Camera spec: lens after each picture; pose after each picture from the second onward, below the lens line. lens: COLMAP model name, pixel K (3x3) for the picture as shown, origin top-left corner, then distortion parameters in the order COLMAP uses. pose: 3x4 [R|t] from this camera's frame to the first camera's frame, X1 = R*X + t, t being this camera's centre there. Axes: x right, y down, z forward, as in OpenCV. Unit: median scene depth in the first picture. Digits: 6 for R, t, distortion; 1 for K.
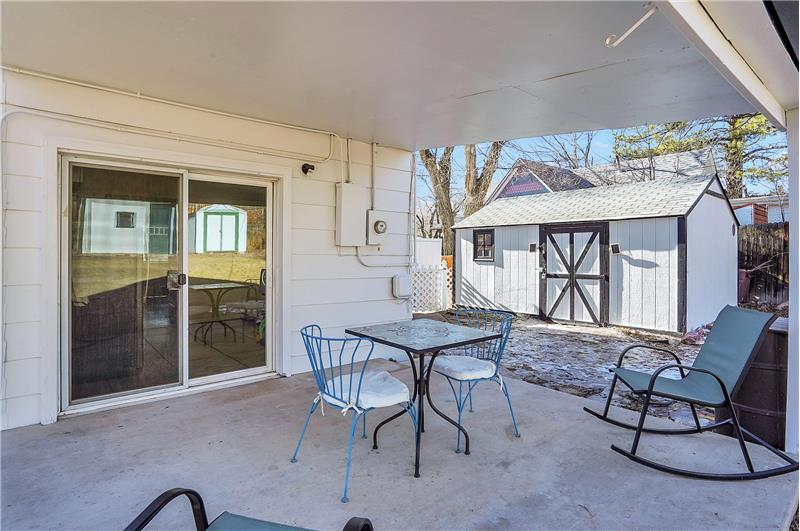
lens RADIAL K [[414.2, 0, 400.5], [0, 414.2, 251.7], [0, 0, 1]] dist [-0.030872, 0.000074]
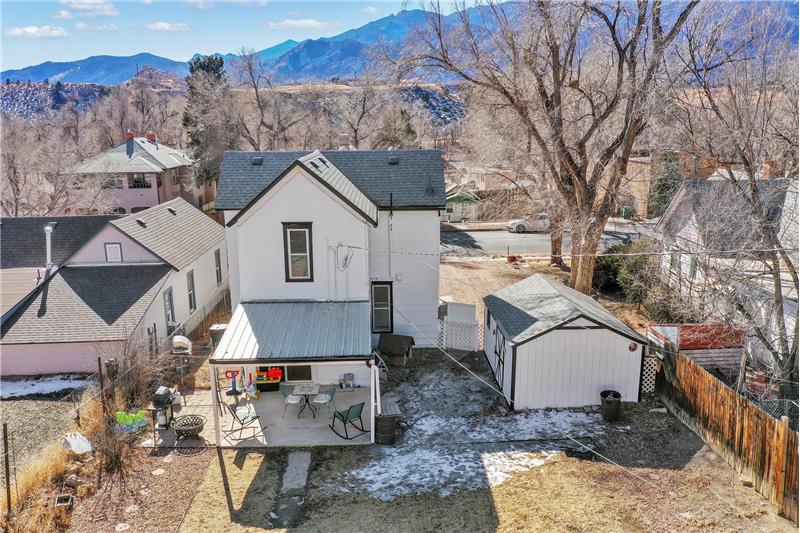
lens RADIAL K [[569.7, 0, 400.0], [0, 569.7, 266.5], [0, 0, 1]] dist [-0.005108, 0.000008]
pose [[0.791248, 0.113110, -0.600943, 1.487044], [0.010537, 0.980076, 0.198345, -0.783043], [0.611405, -0.163272, 0.774291, -0.972329]]
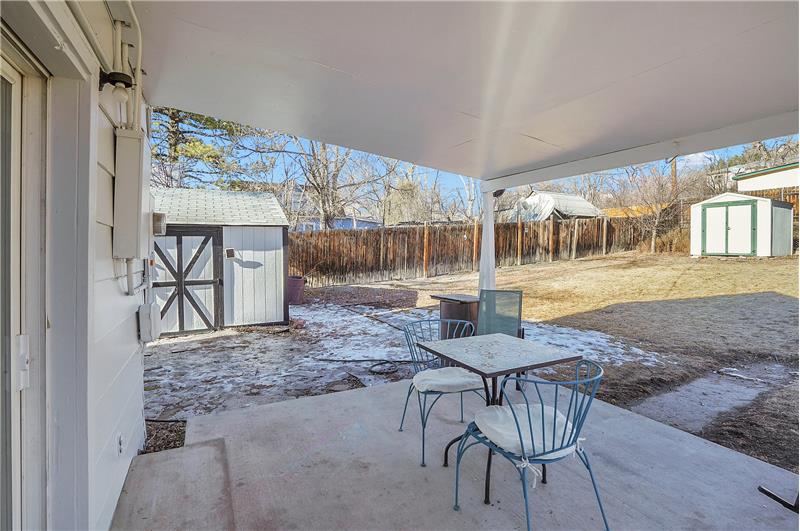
lens RADIAL K [[378.3, 0, 397.5], [0, 378.3, 250.5], [0, 0, 1]] dist [-0.039235, 0.001038]
pose [[0.218497, -0.003869, 0.975830, -0.300303], [0.003950, 0.999987, 0.003081, -0.014436], [-0.975830, 0.003181, 0.218509, 0.362626]]
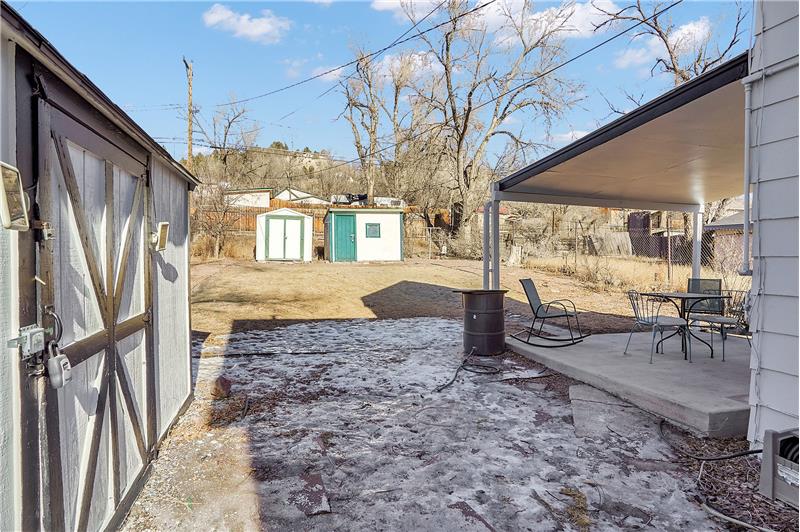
lens RADIAL K [[435.6, 0, 400.0], [0, 435.6, 266.0], [0, 0, 1]] dist [-0.033696, -0.000059]
pose [[-0.911594, -0.009356, 0.410985, 0.158767], [-0.003726, 0.999888, 0.014499, 0.013450], [-0.411074, 0.011686, -0.911527, 1.214949]]
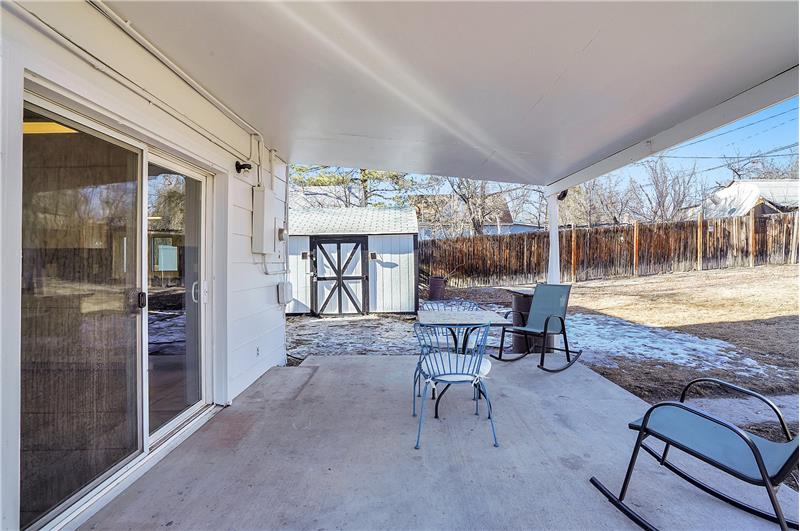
lens RADIAL K [[378.3, 0, 397.5], [0, 378.3, 250.5], [0, 0, 1]] dist [-0.039235, 0.001038]
pose [[0.650113, 0.007479, 0.759800, -0.355294], [0.010932, 0.999756, -0.019195, 0.000008], [-0.759758, 0.020785, 0.649873, 0.125641]]
